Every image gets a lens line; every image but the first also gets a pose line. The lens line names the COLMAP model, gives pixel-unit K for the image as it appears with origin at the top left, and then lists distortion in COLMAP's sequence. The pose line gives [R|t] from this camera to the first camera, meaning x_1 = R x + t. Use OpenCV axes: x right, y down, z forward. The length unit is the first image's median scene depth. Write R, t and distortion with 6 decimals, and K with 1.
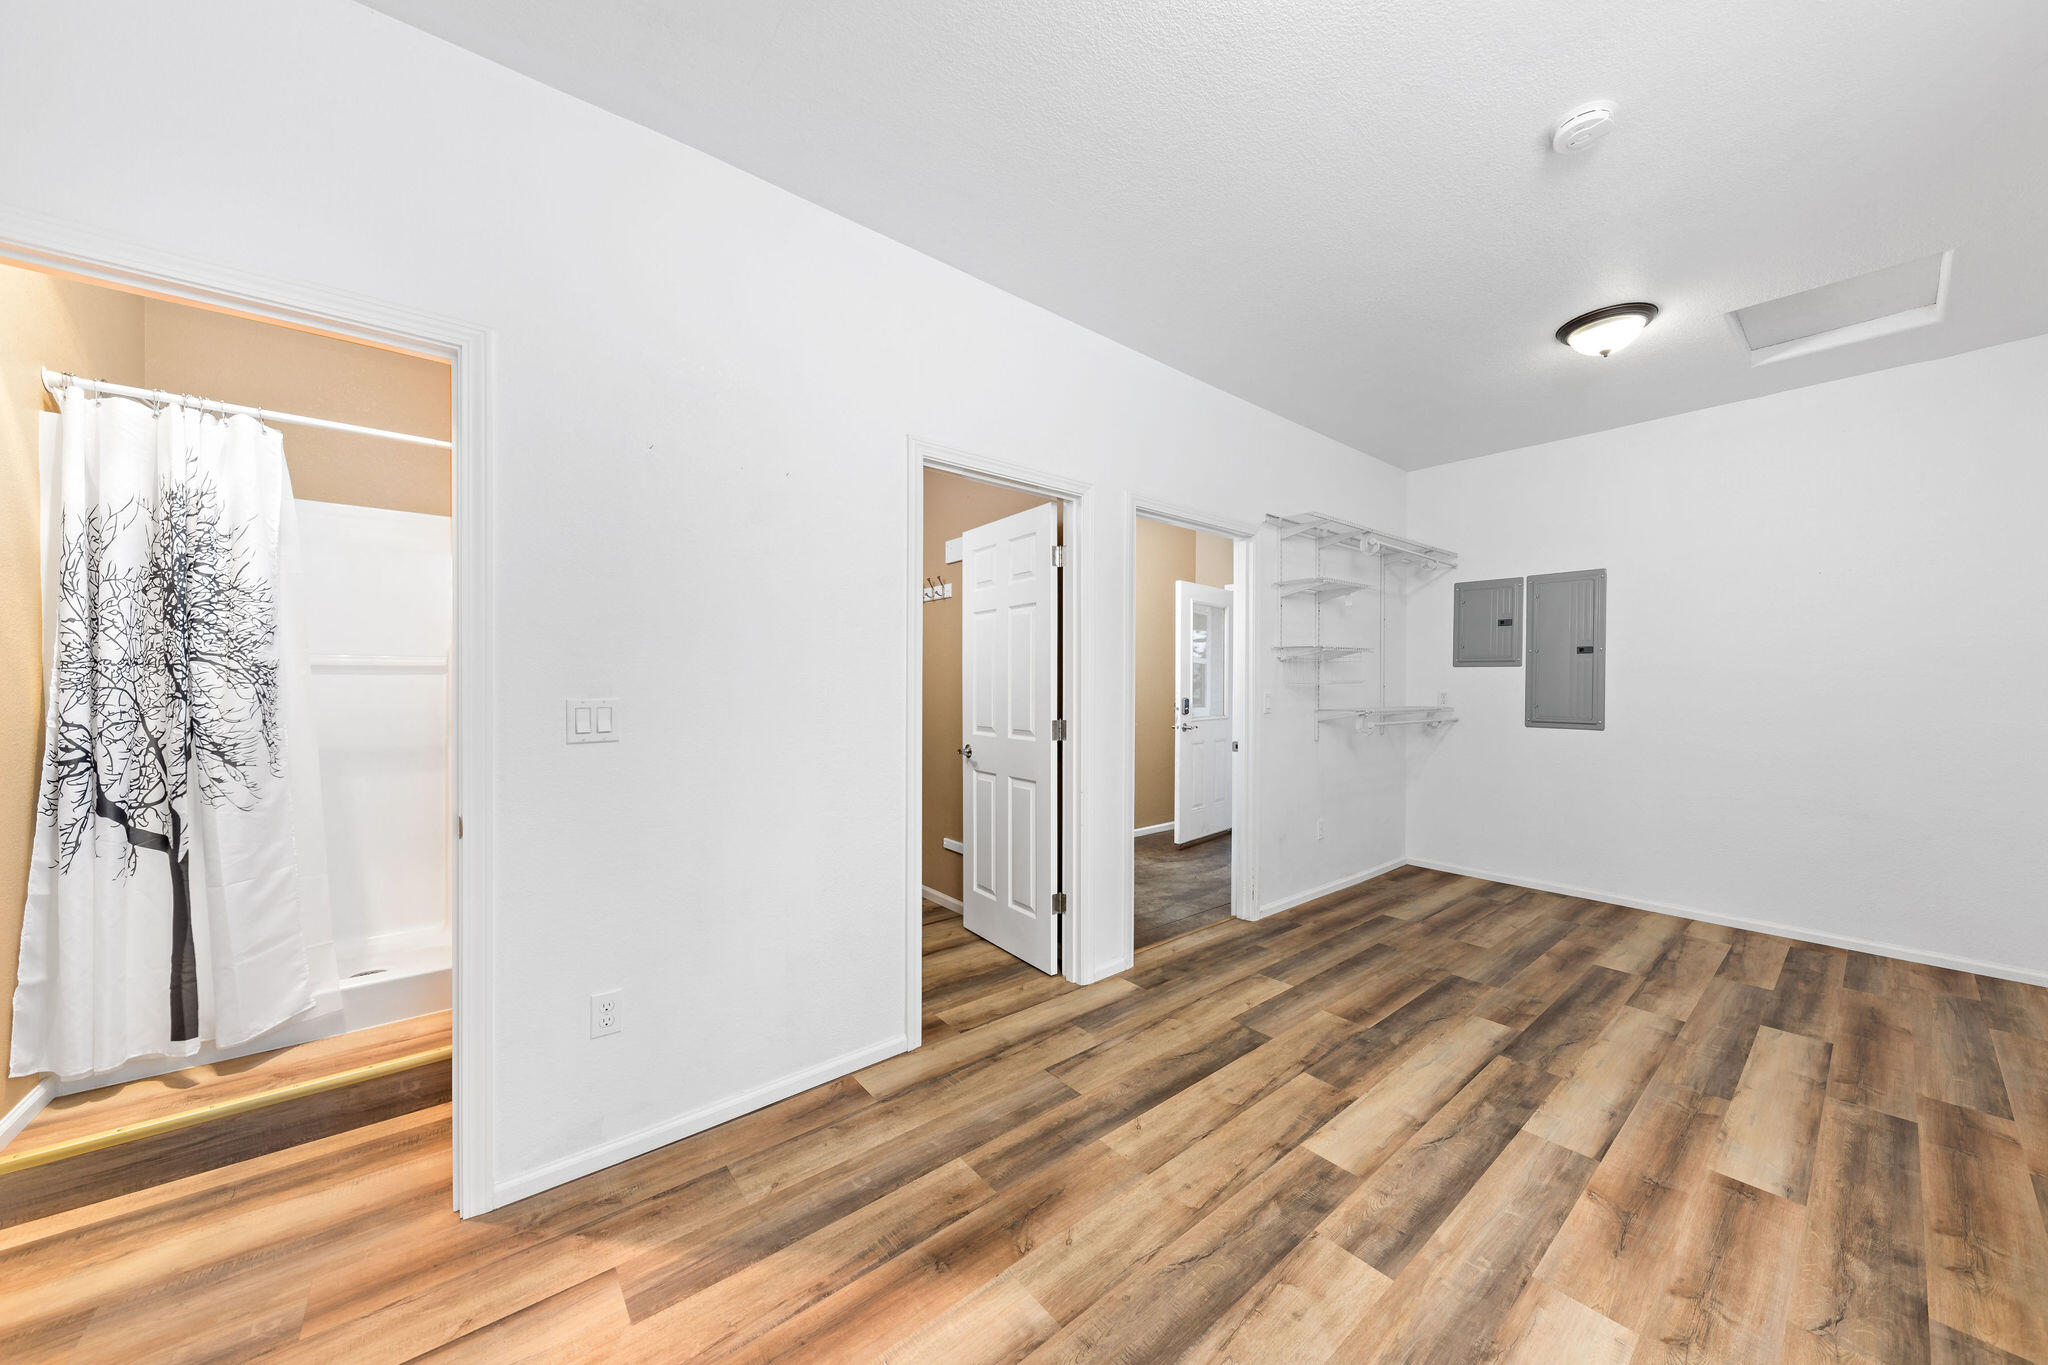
lens RADIAL K [[709.7, 0, 1038.6], [0, 709.7, 680.4], [0, 0, 1]] dist [0.001101, -0.001735]
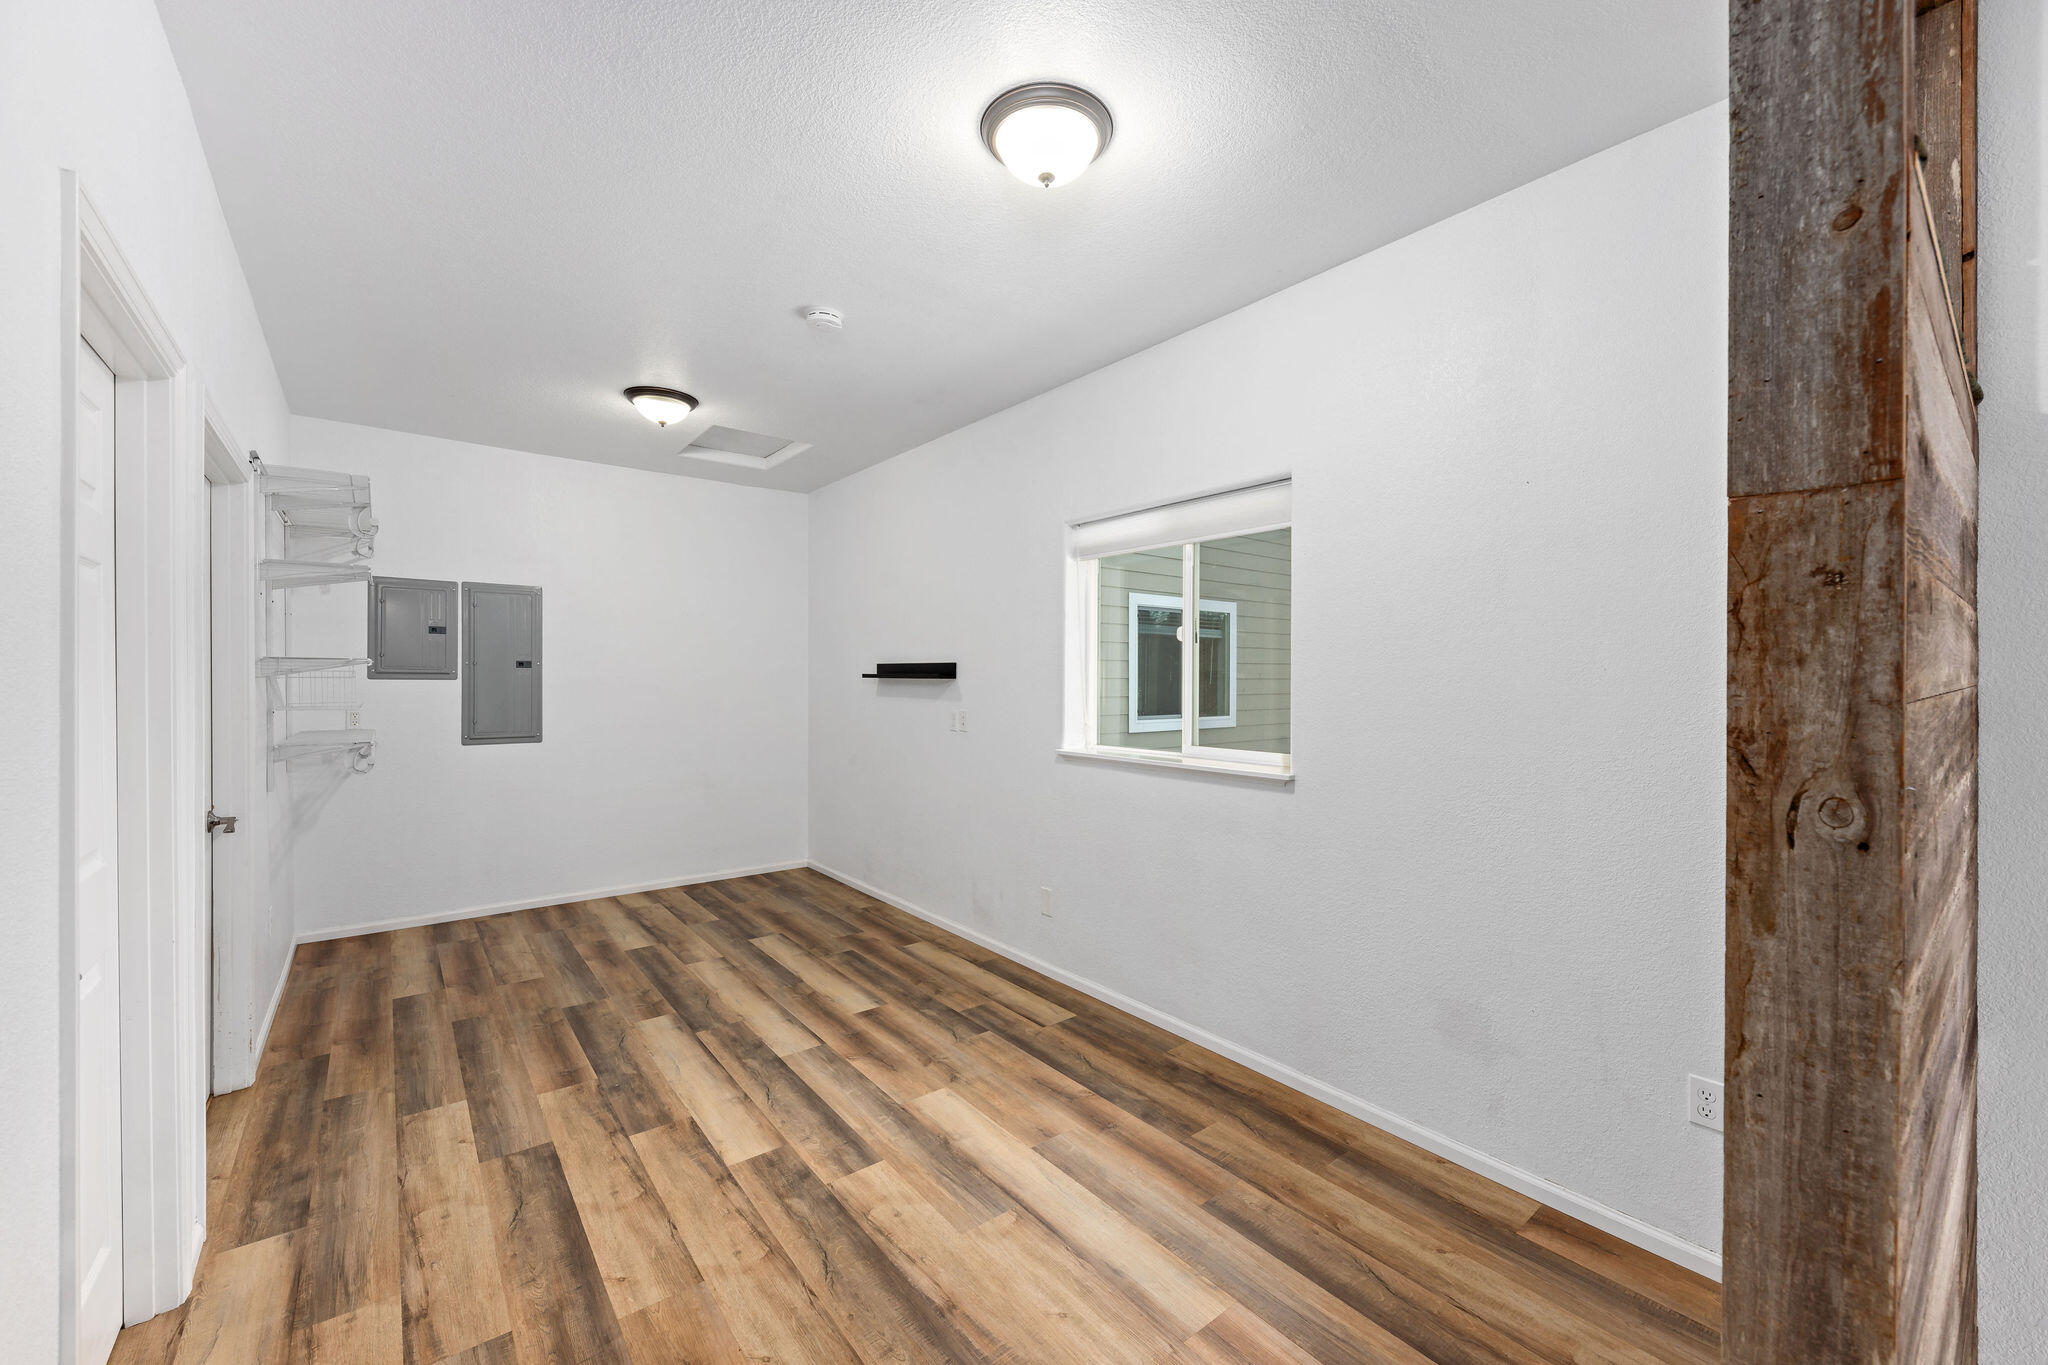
lens RADIAL K [[798.1, 0, 1058.0], [0, 798.1, 664.2], [0, 0, 1]] dist [0.001368, -0.001322]
pose [[-0.002218, 0.013336, 0.999909, -0.651860], [-0.004270, 0.999902, -0.013345, -0.054076], [-0.999988, -0.004299, -0.002161, 0.419728]]
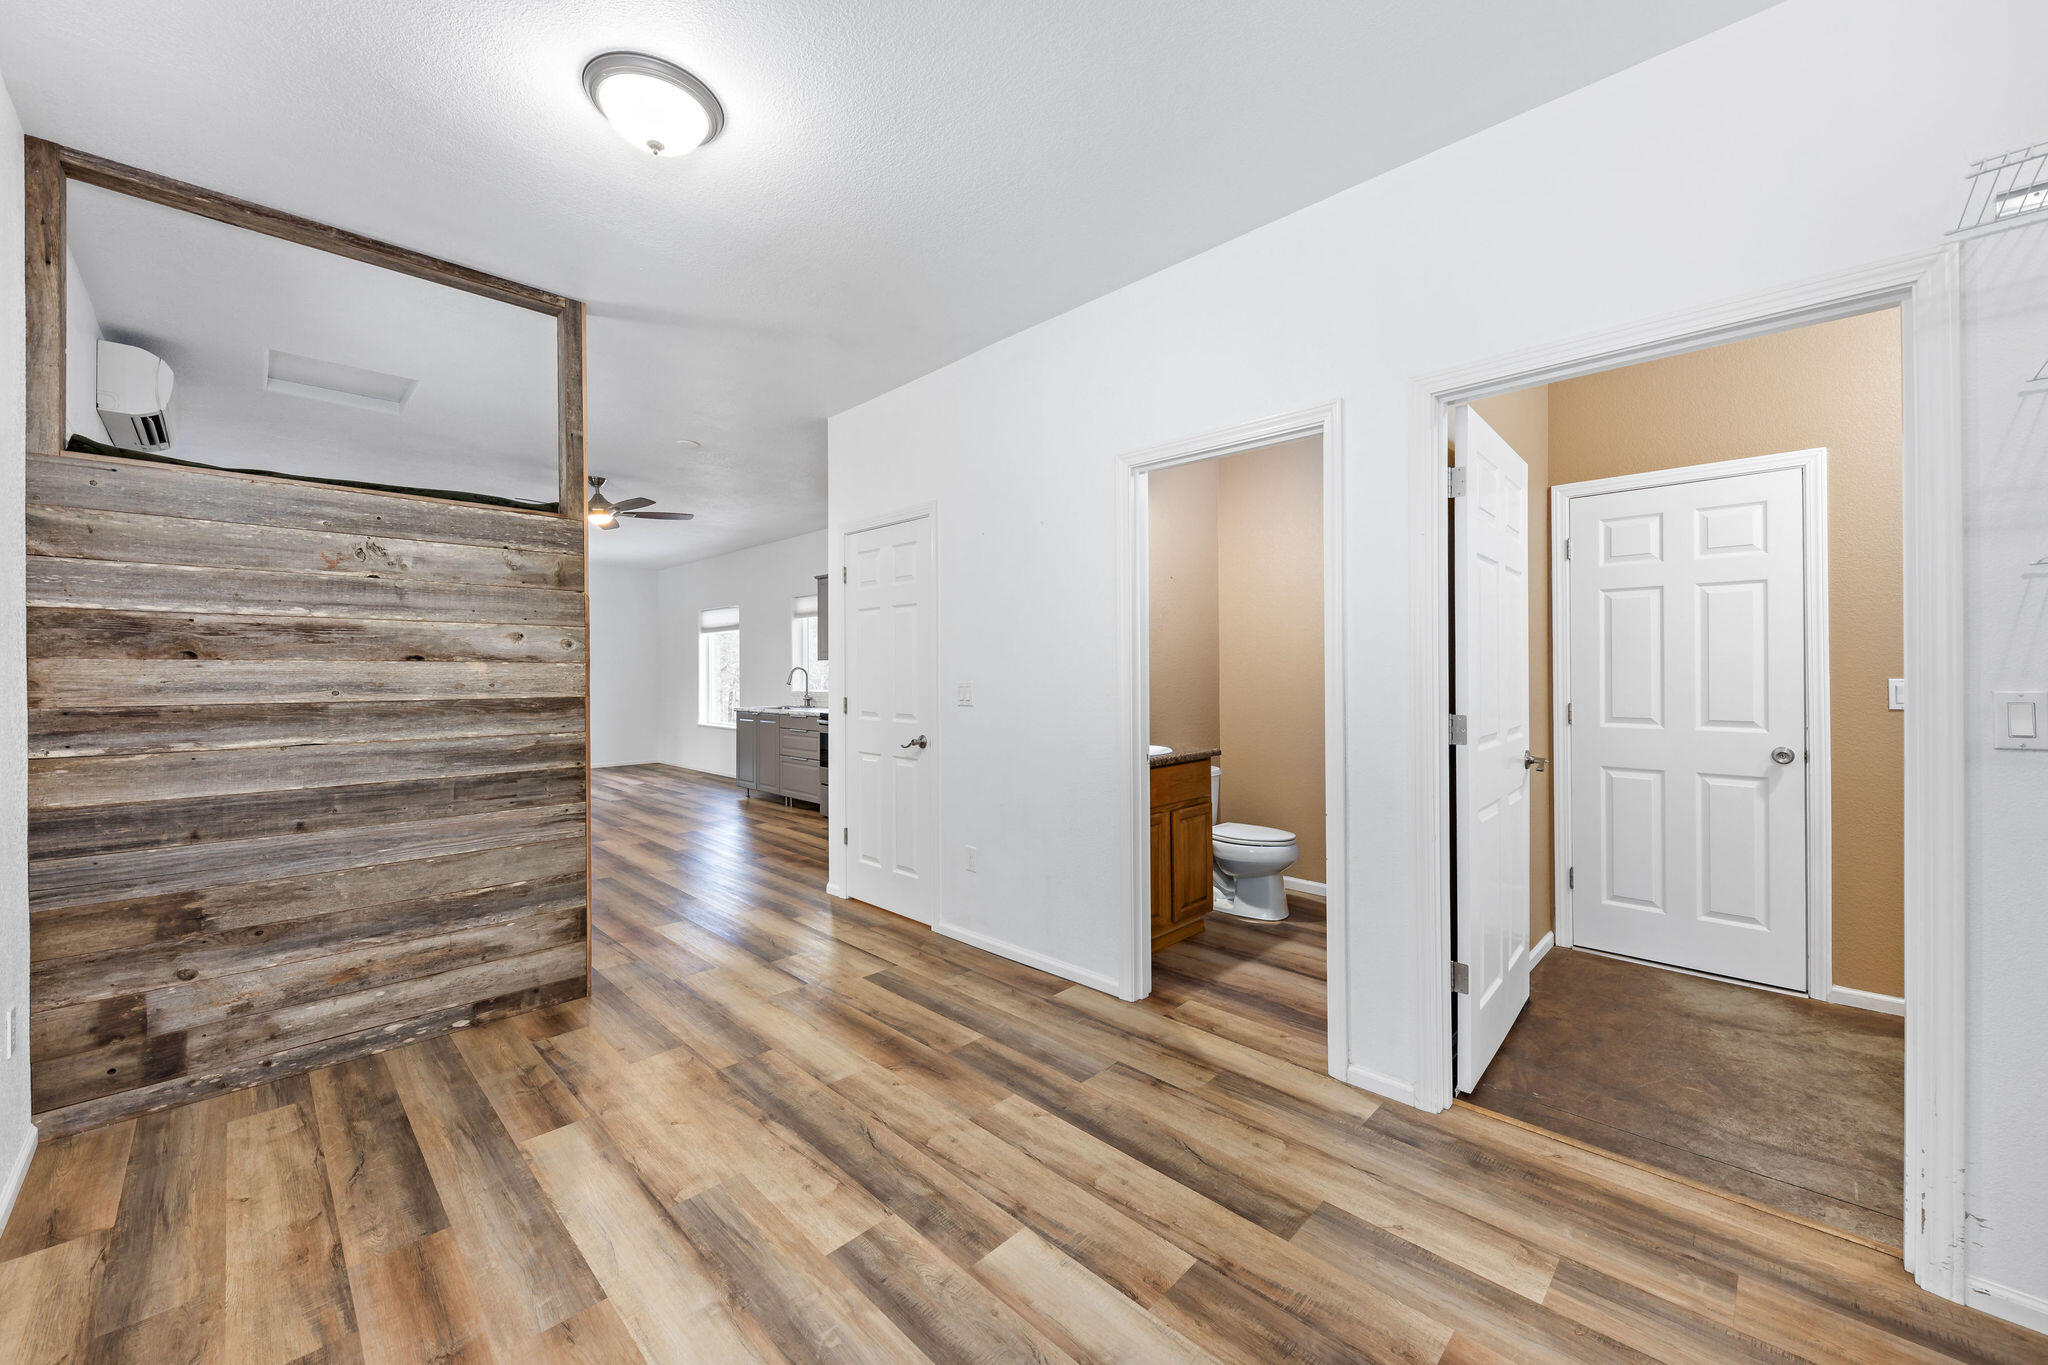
lens RADIAL K [[798.1, 0, 1043.1], [0, 798.1, 672.0], [0, 0, 1]] dist [0.001368, -0.001322]
pose [[0.096207, 0.001957, -0.995359, 1.042069], [0.007922, 0.999965, 0.002732, 0.004120], [0.995330, -0.008148, 0.096188, 0.752759]]
